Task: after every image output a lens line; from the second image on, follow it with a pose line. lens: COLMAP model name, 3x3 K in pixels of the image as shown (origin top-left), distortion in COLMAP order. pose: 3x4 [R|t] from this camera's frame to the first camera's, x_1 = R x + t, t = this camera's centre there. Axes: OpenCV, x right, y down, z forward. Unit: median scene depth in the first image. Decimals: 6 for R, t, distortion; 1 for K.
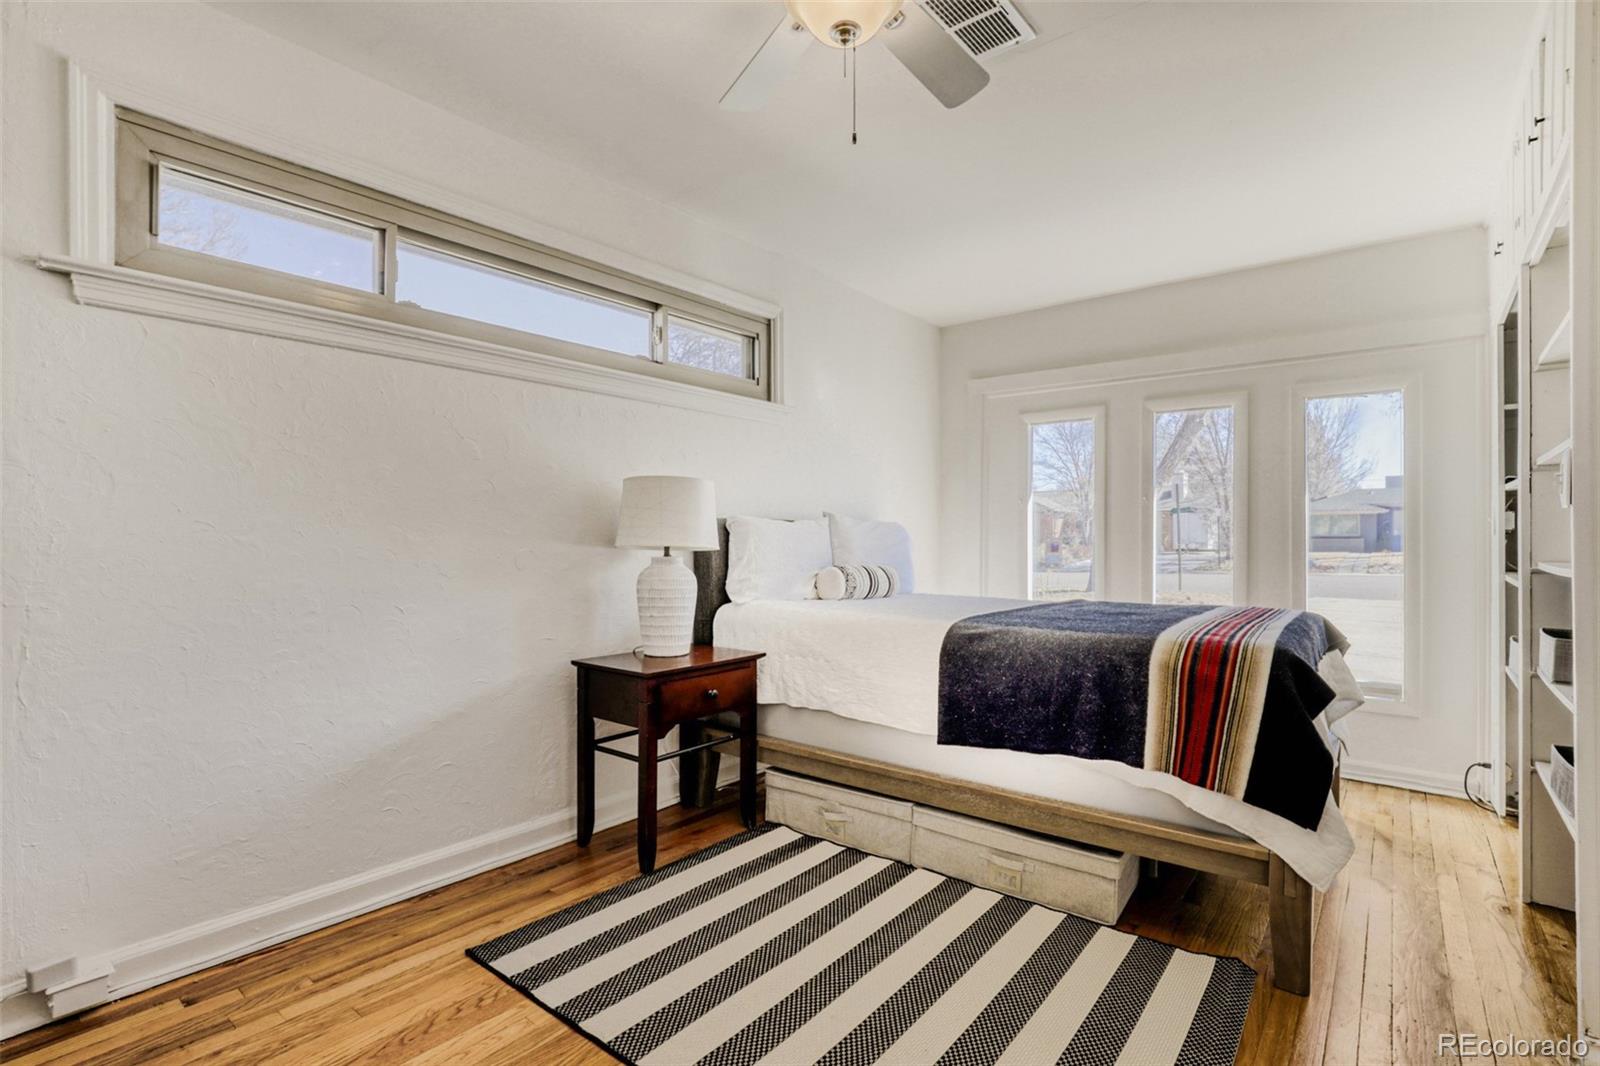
lens RADIAL K [[753.4, 0, 802.1], [0, 753.4, 537.4], [0, 0, 1]] dist [-0.023092, 0.000885]
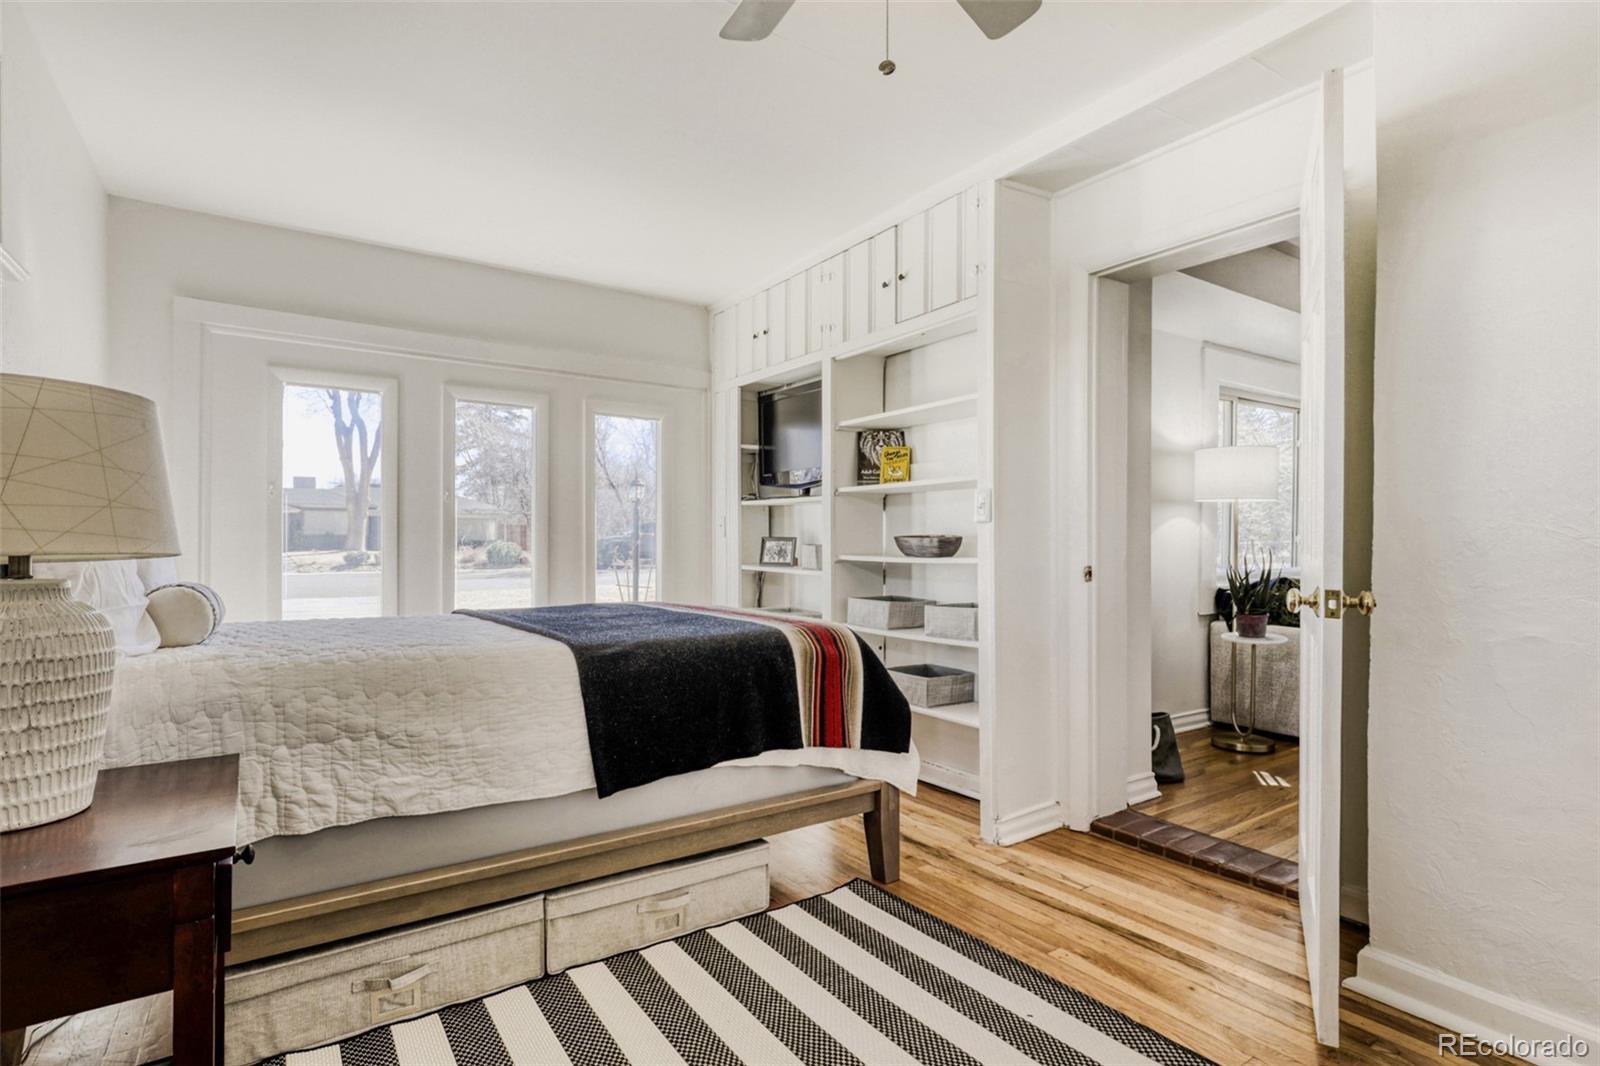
lens RADIAL K [[815.6, 0, 828.7], [0, 815.6, 530.1], [0, 0, 1]] dist [-0.000357, -0.000583]
pose [[0.273381, 0.013672, 0.961809, -0.721666], [-0.004993, 0.999906, -0.012795, -0.000006], [-0.961893, -0.001305, 0.273423, 0.642748]]
